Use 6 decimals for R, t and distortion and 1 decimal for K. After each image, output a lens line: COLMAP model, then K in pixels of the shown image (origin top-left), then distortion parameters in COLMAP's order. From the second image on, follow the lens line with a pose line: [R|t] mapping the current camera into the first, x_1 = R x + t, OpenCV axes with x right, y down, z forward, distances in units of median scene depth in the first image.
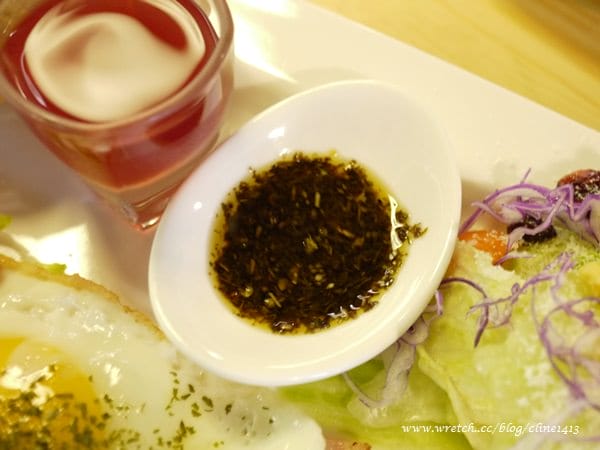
lens RADIAL K [[703.0, 0, 300.0], [0, 703.0, 225.0], [0, 0, 1]] dist [-0.005164, 0.015876]
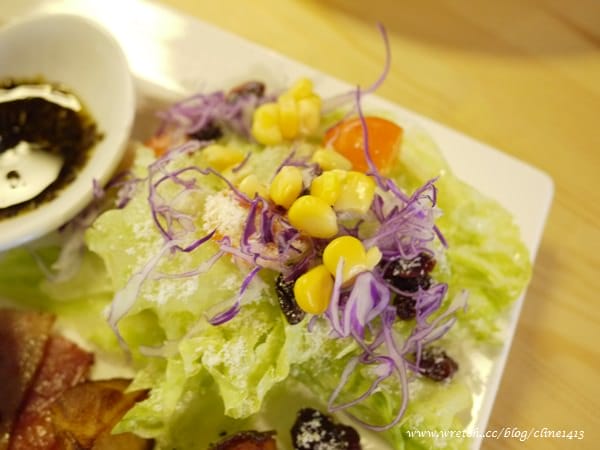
lens RADIAL K [[703.0, 0, 300.0], [0, 703.0, 225.0], [0, 0, 1]] dist [-0.005164, 0.015876]
pose [[0.998041, -0.054587, 0.030558, 0.477339], [0.054821, 0.998472, -0.006887, 0.190696], [-0.030135, 0.008548, 0.999509, -0.197370]]
